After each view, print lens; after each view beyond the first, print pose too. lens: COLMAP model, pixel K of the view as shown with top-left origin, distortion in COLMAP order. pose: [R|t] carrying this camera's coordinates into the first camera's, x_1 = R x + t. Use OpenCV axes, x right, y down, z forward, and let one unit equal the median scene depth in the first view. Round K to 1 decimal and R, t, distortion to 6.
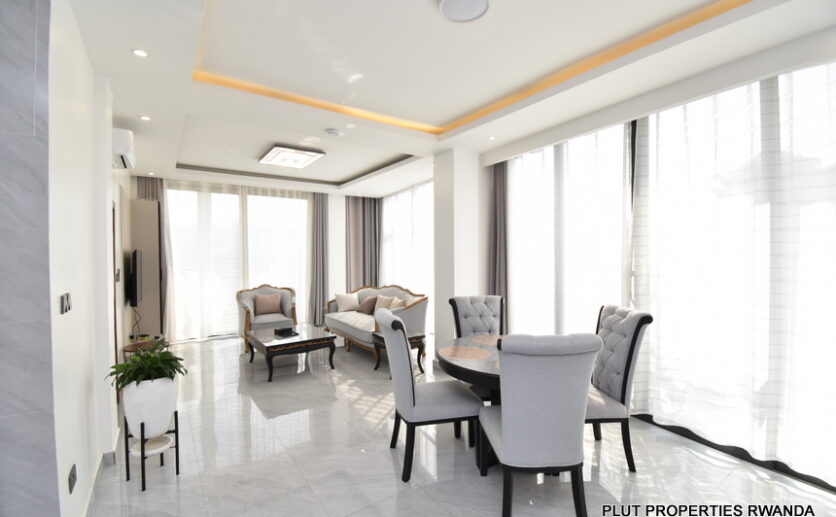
lens RADIAL K [[367.8, 0, 414.8], [0, 367.8, 258.2], [0, 0, 1]] dist [0.019154, -0.027162]
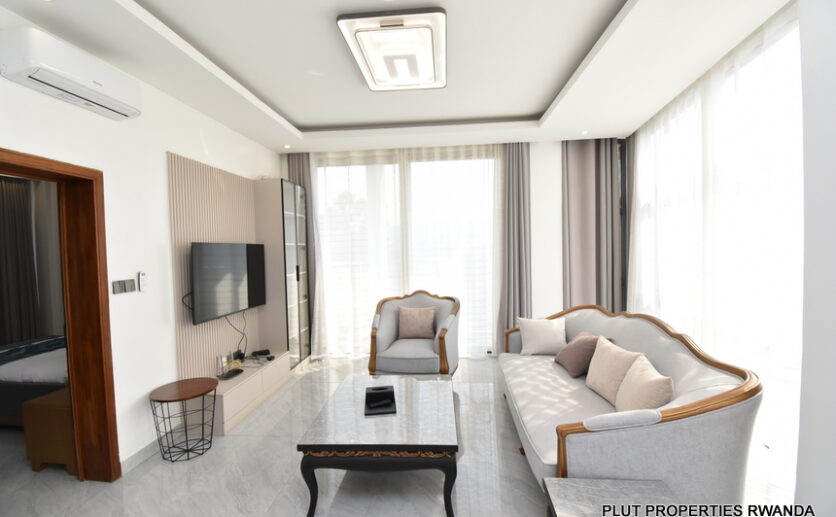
lens RADIAL K [[367.8, 0, 414.8], [0, 367.8, 258.2], [0, 0, 1]] dist [0.019154, -0.027162]
pose [[0.773516, 0.003240, -0.633769, 0.004259], [0.015800, 0.999578, 0.024395, -0.003644], [0.633580, -0.028884, 0.773138, 0.480021]]
